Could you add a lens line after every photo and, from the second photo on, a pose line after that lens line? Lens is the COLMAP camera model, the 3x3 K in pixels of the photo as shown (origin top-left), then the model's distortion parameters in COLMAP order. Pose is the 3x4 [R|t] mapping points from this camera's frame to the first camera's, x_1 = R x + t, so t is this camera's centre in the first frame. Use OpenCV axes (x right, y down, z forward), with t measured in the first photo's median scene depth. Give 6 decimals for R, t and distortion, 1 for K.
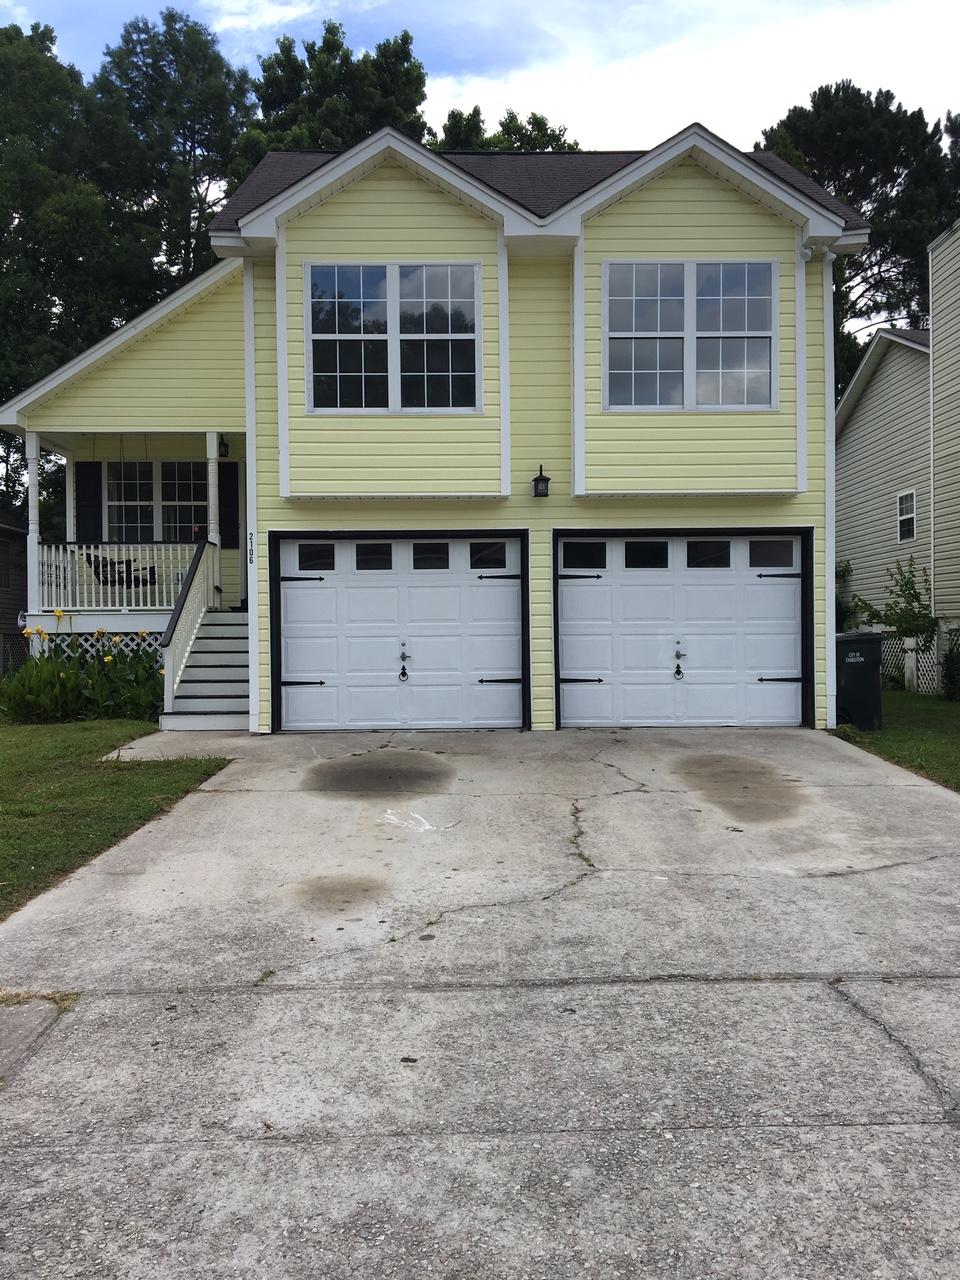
lens RADIAL K [[1092.1, 0, 480.3], [0, 1092.1, 635.3], [0, 0, 1]] dist [0.000607, -0.001297]
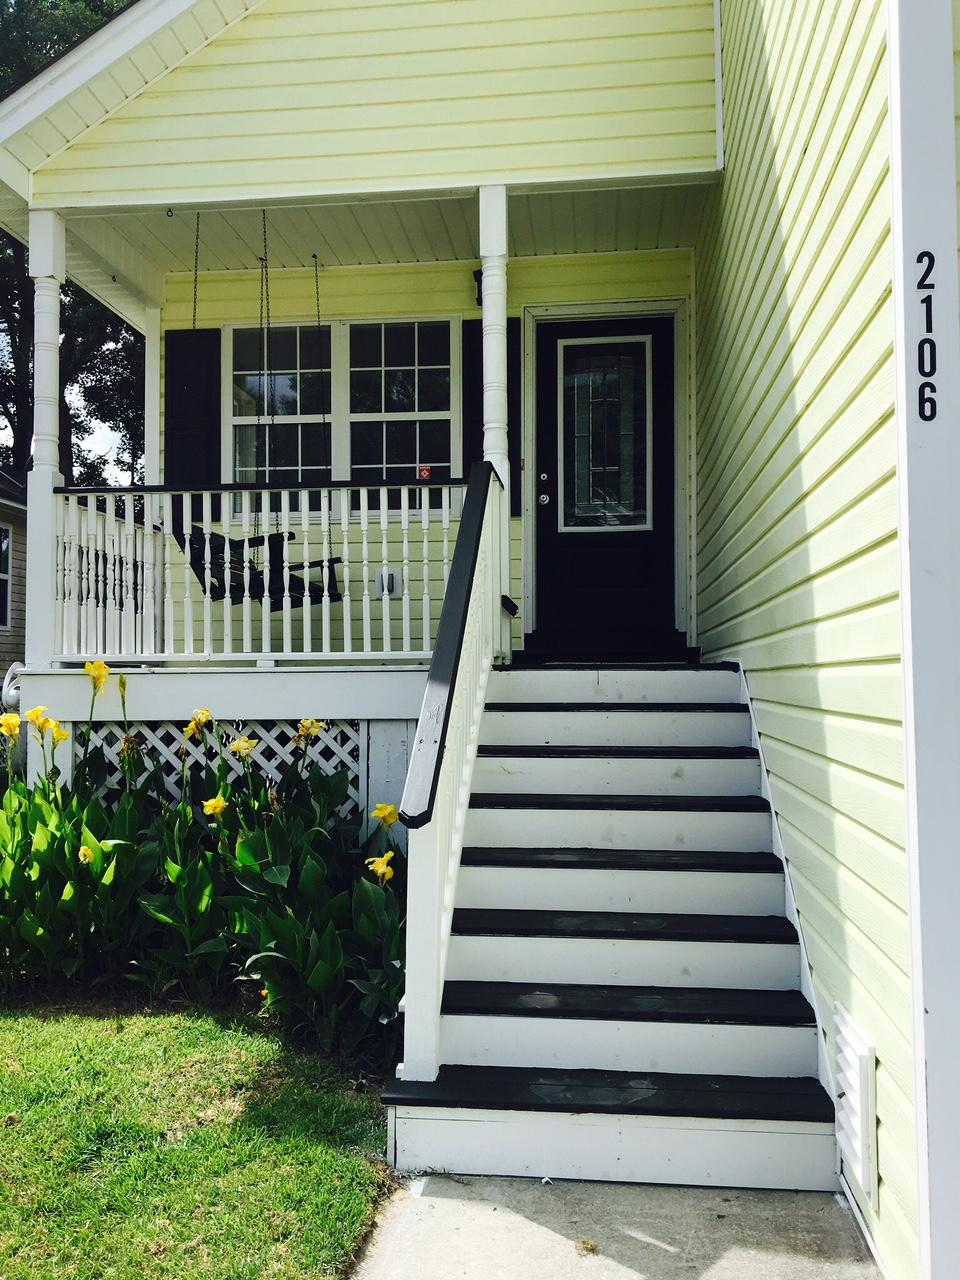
lens RADIAL K [[1092.1, 0, 479.5], [0, 1092.1, 644.8], [0, 0, 1]] dist [0.000607, -0.001297]
pose [[0.992055, 0.002825, -0.125771, -0.201664], [-0.007743, 0.999224, -0.038631, -0.014792], [0.125564, 0.039298, 0.991307, 0.625949]]
